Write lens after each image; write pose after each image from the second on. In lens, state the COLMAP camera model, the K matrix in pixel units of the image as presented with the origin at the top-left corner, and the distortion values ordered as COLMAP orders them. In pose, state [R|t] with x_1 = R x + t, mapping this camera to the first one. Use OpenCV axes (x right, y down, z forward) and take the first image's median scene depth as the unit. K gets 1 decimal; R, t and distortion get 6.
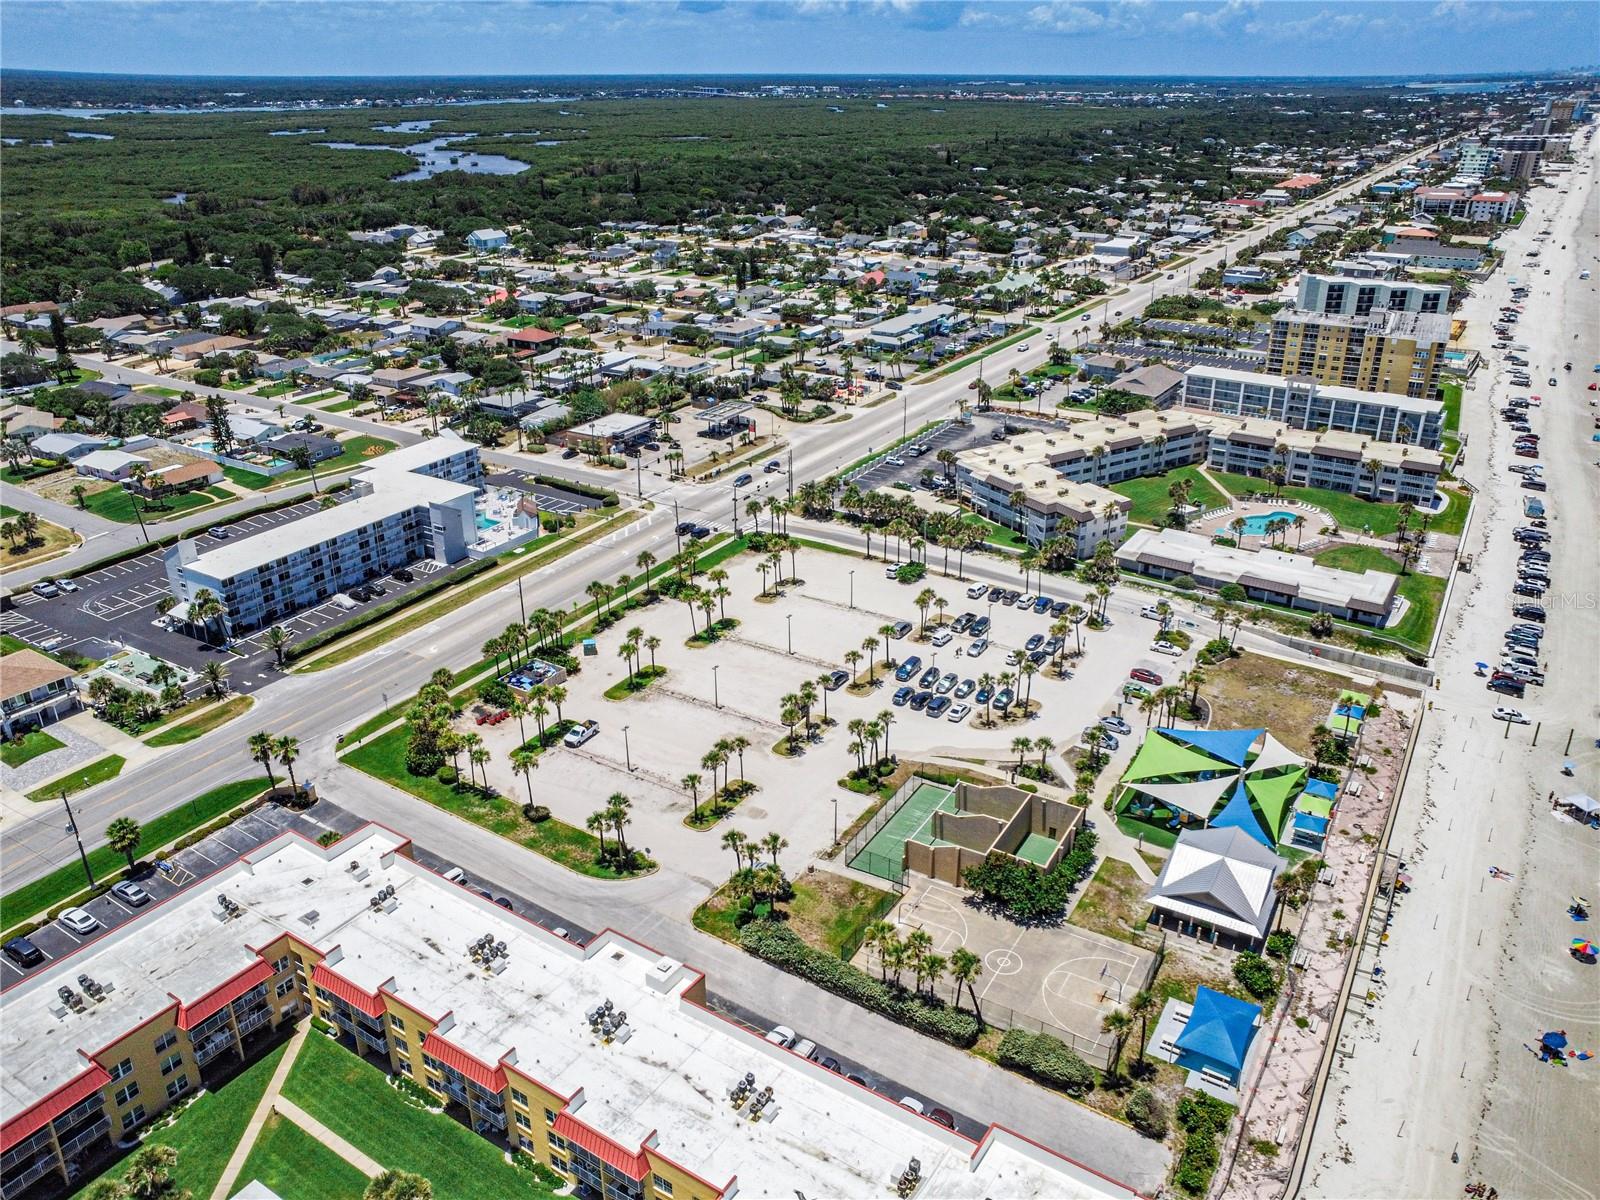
lens RADIAL K [[1222.5, 0, 800.0], [0, 1222.5, 600.0], [0, 0, 1]] dist [-0.156047, 0.231771]
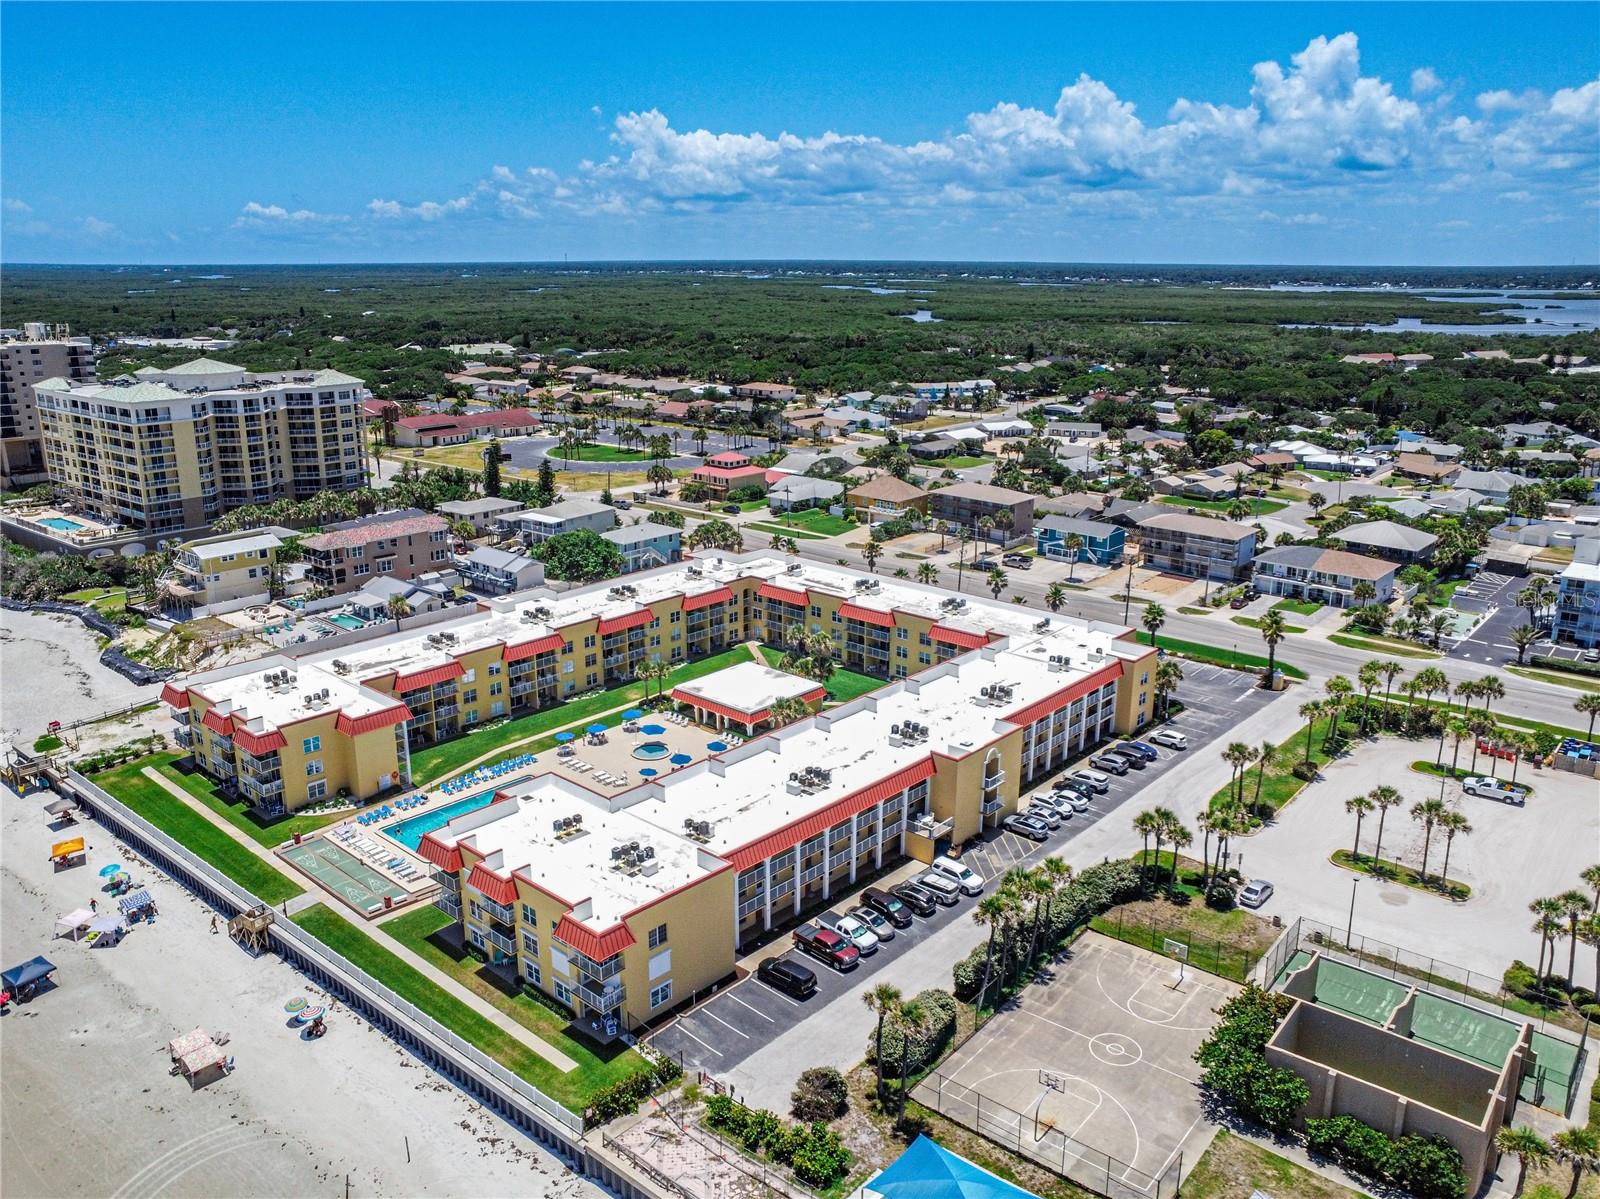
lens RADIAL K [[1222.5, 0, 800.0], [0, 1222.5, 599.5], [0, 0, 1]] dist [-0.156047, 0.231771]
pose [[-0.147479, 0.273695, -0.950442, 0.831864], [-0.398829, 0.862905, 0.310373, -0.079611], [0.905089, 0.424837, -0.018103, 0.756769]]
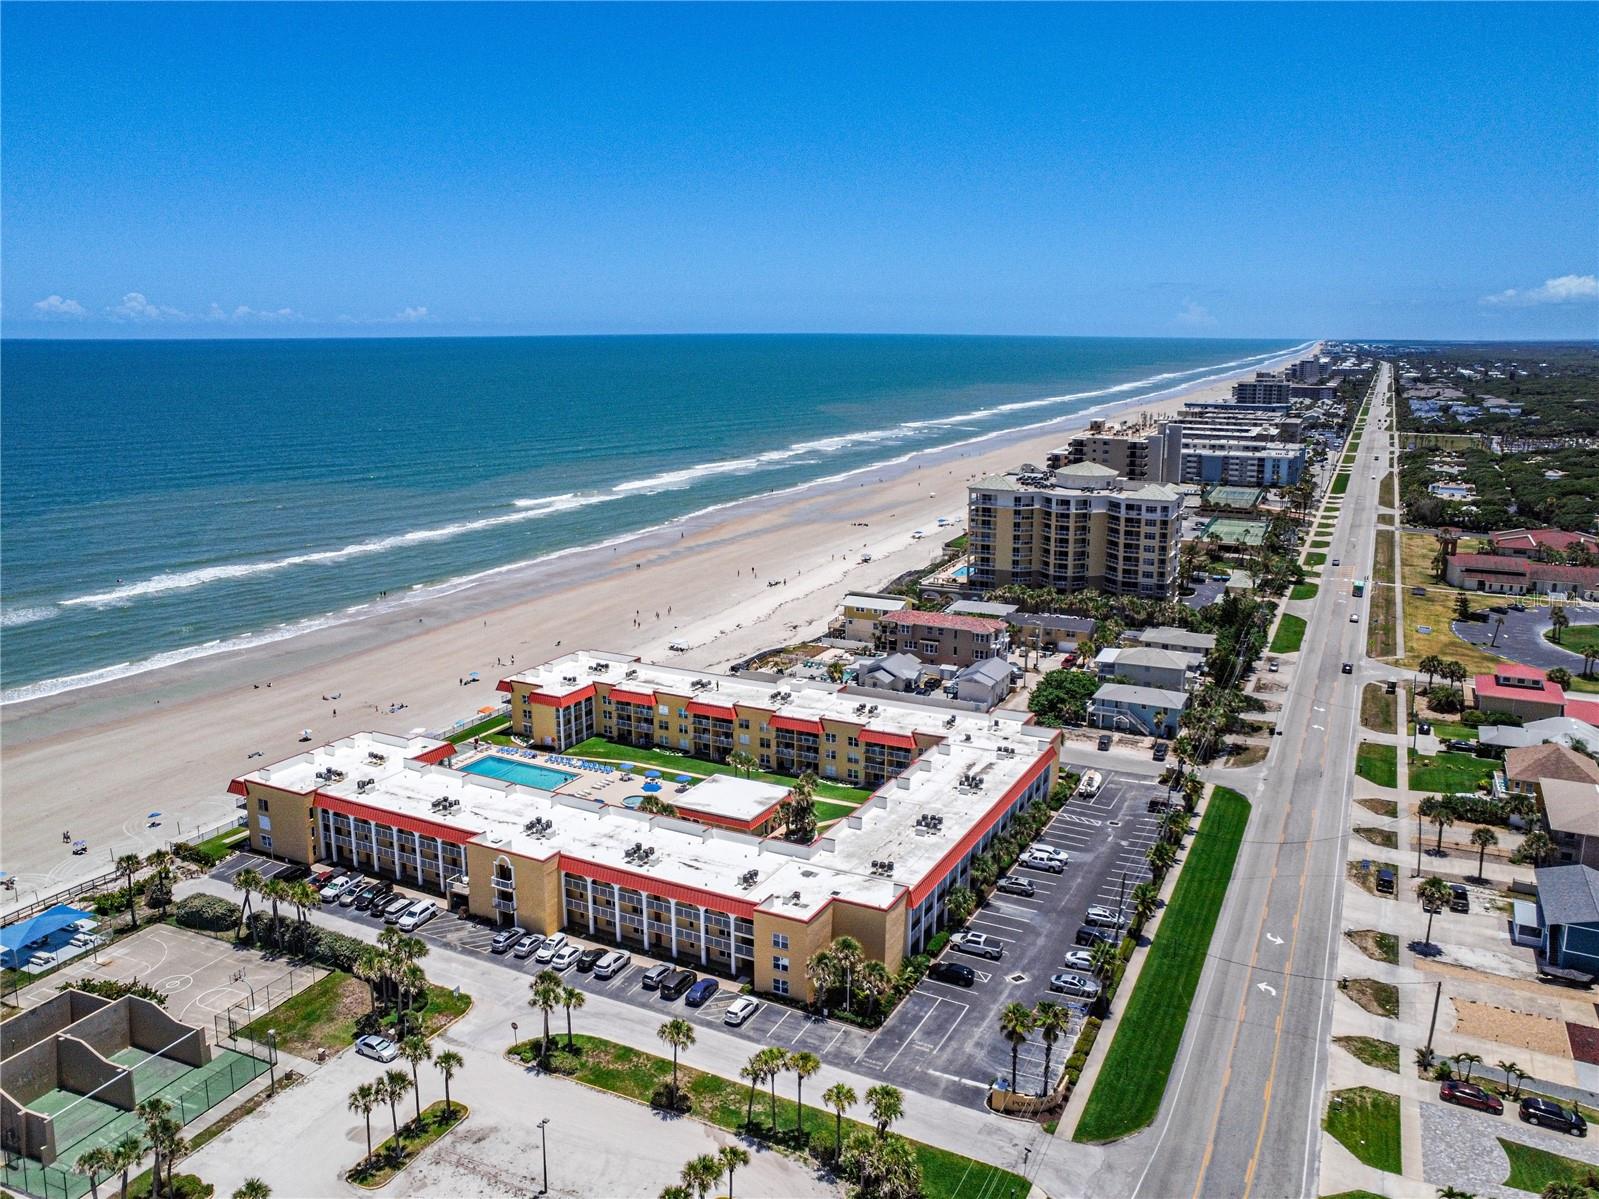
lens RADIAL K [[1237.5, 0, 799.5], [0, 1237.5, 599.5], [0, 0, 1]] dist [-0.170785, 0.266397]
pose [[-0.994017, 0.027445, -0.105720, -0.280320], [-0.040212, 0.807975, 0.587843, -0.629958], [0.101553, 0.588577, -0.802037, 1.761575]]
